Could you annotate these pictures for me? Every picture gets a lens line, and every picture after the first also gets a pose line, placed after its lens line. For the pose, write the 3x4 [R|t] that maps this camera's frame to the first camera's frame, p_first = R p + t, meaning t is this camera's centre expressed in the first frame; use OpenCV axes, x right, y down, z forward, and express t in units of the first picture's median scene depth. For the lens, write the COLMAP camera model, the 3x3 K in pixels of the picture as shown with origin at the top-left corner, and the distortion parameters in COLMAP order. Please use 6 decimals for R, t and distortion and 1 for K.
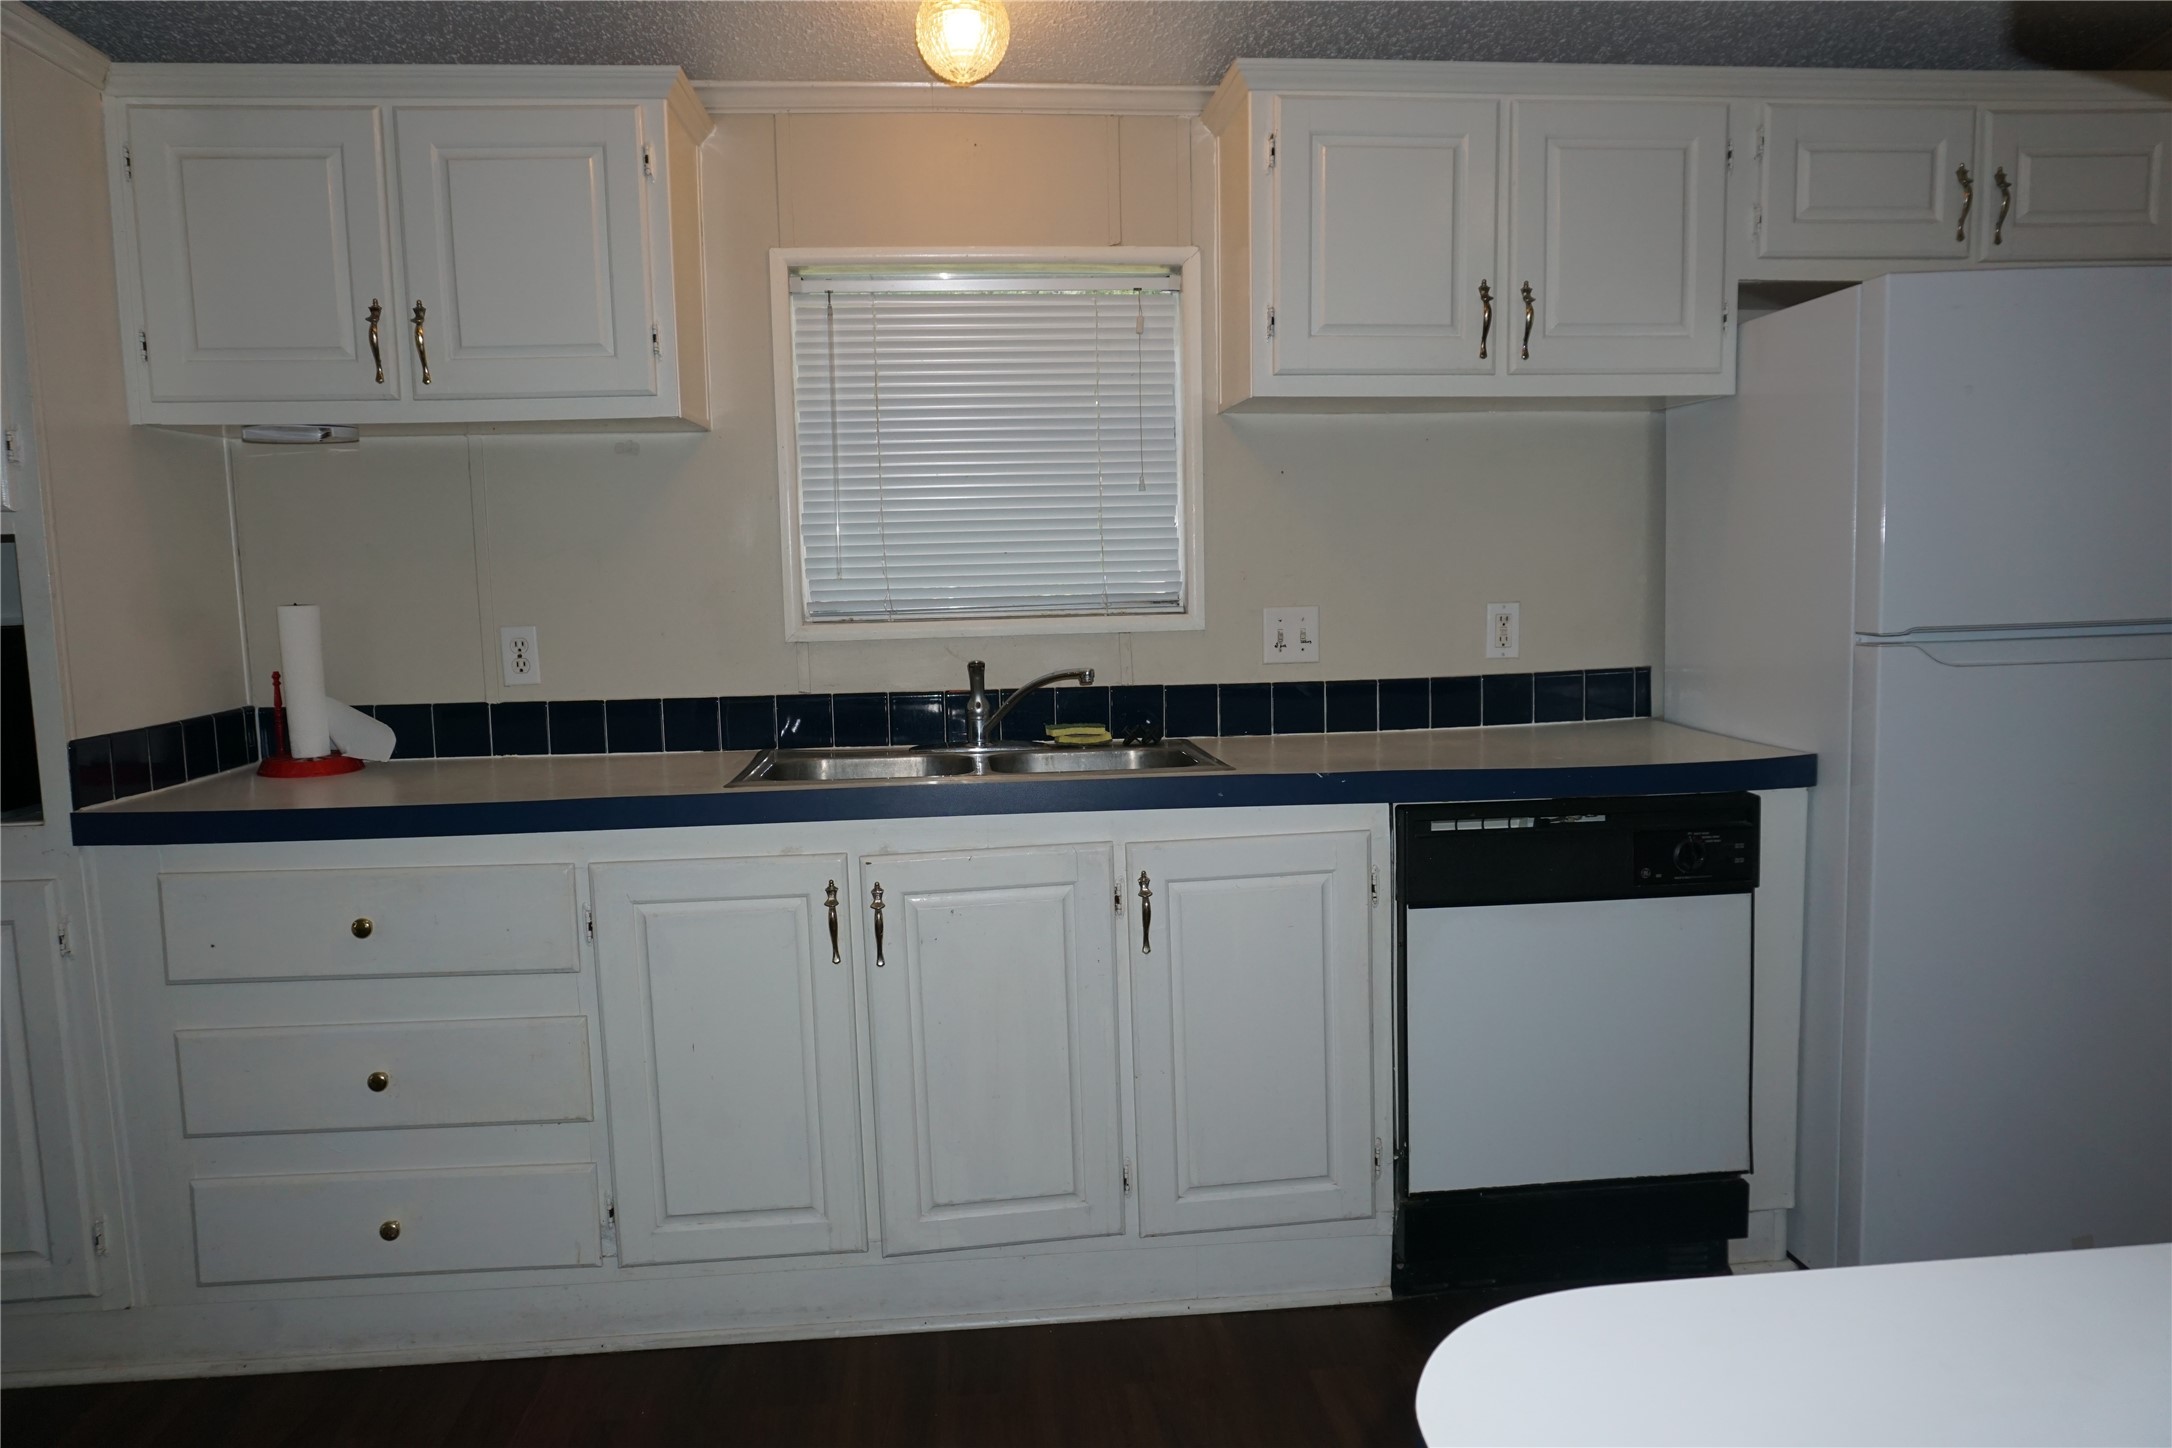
lens RADIAL K [[1476.9, 0, 1086.0], [0, 1476.9, 724.0], [0, 0, 1]] dist [-0.035735, 0.037072]
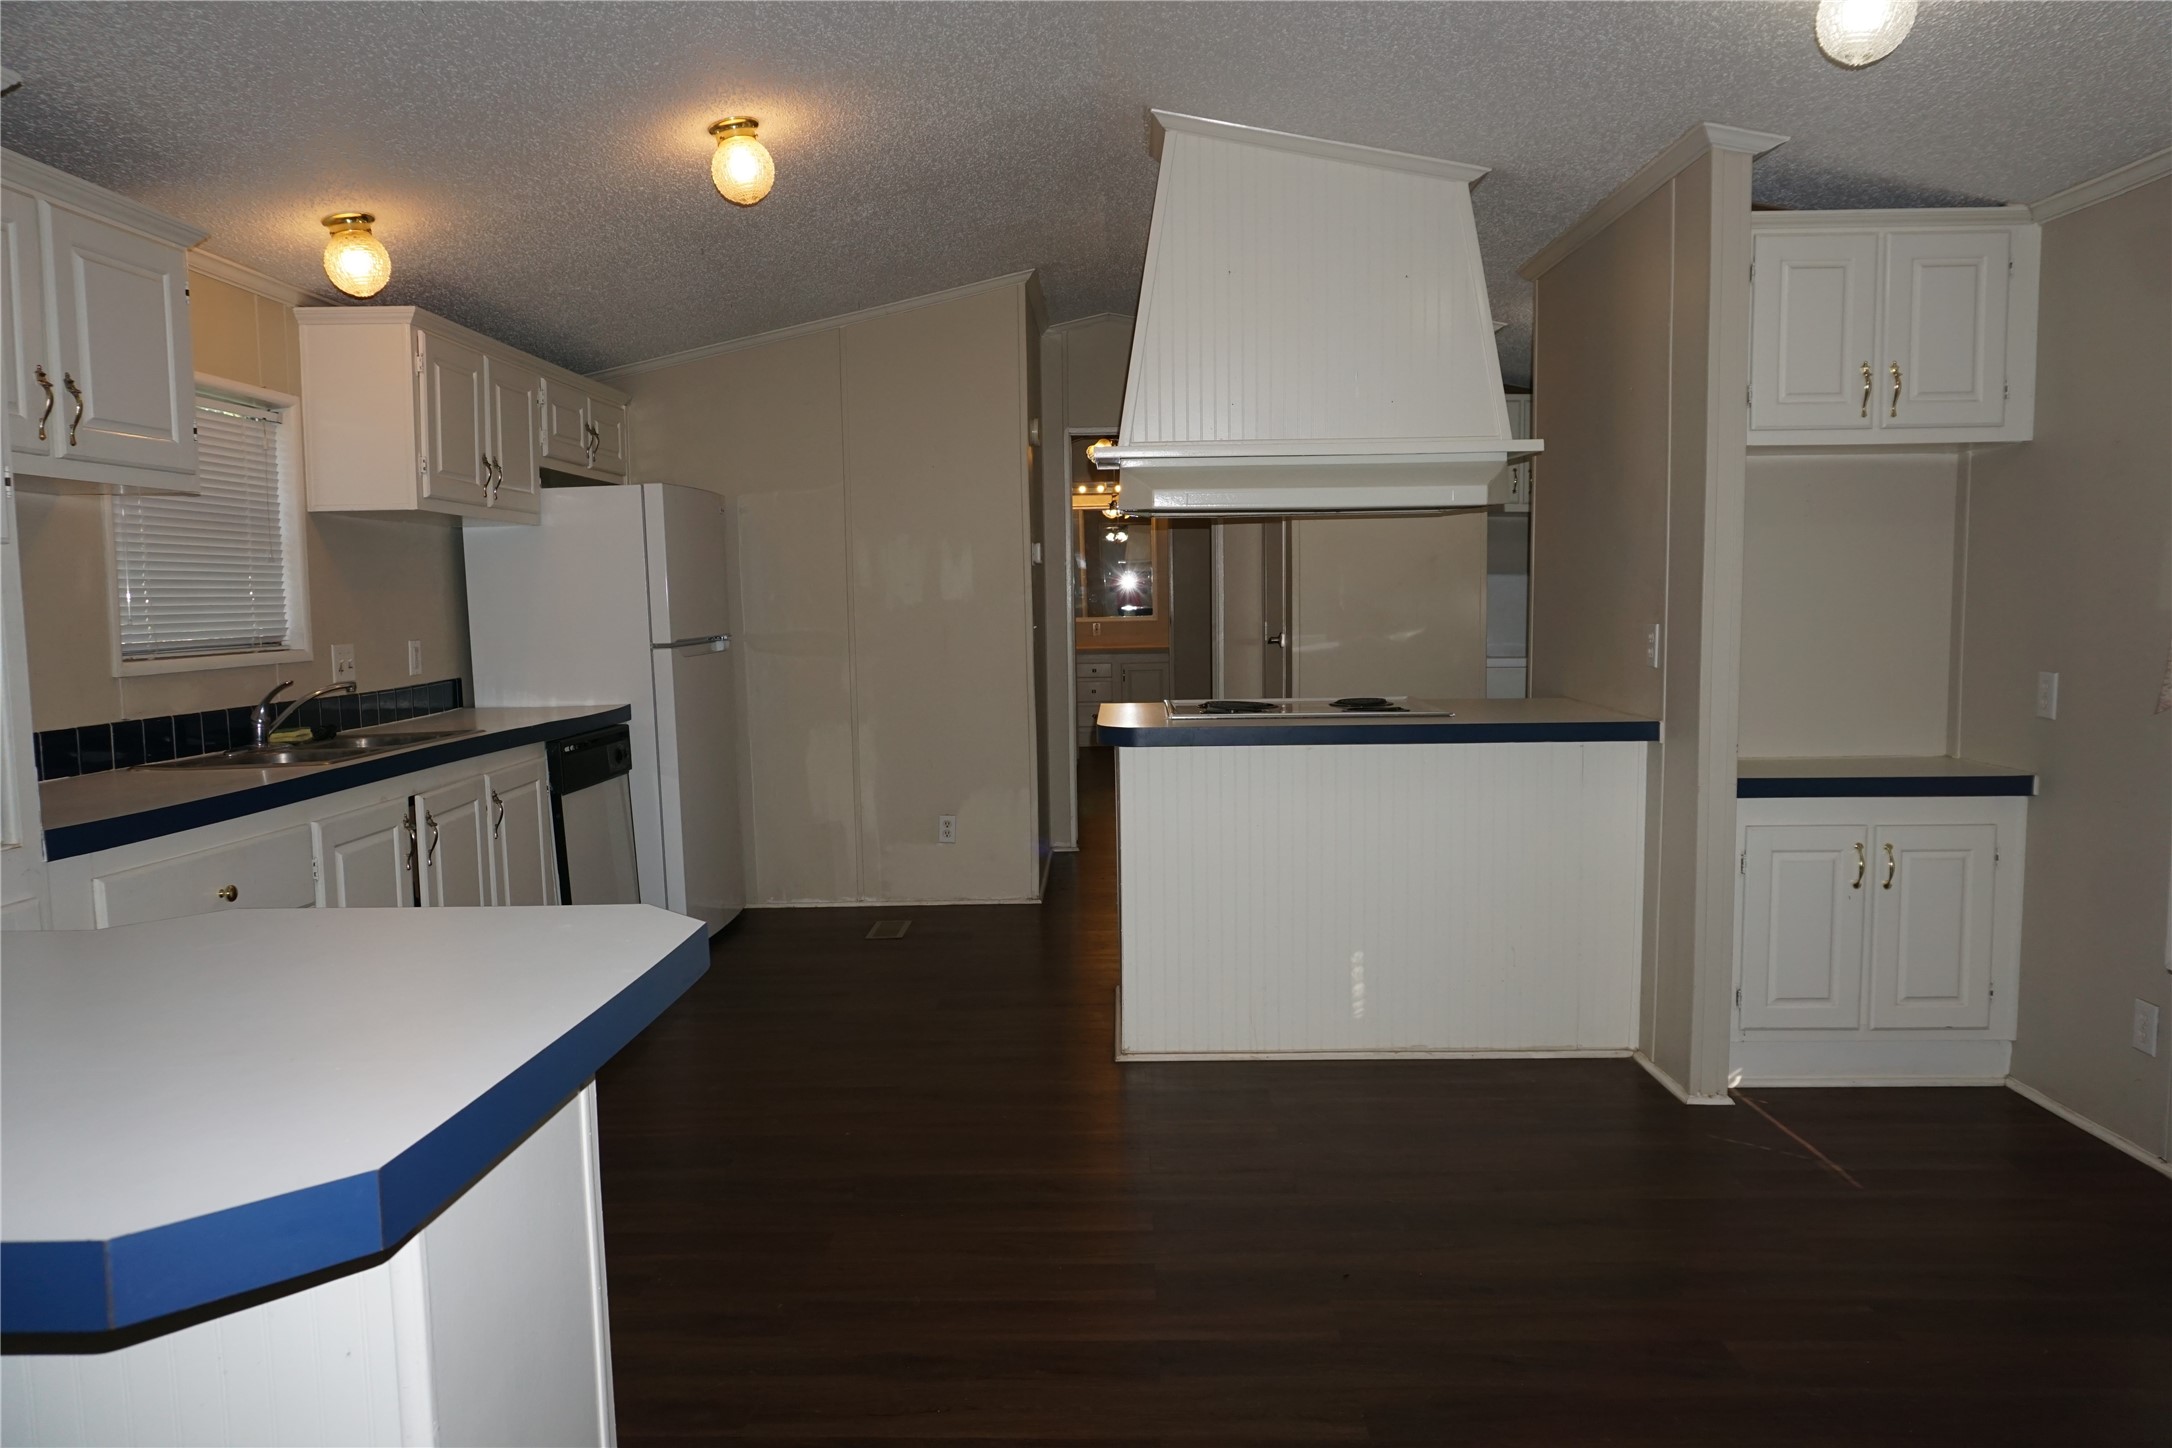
lens RADIAL K [[1464.4, 0, 1079.7], [0, 1464.4, 727.0], [0, 0, 1]] dist [-0.049854, 0.044881]
pose [[0.123921, -0.067976, 0.989961, -1.360063], [0.126765, 0.990561, 0.052149, 0.023349], [-0.984162, 0.119030, 0.131368, 0.101358]]
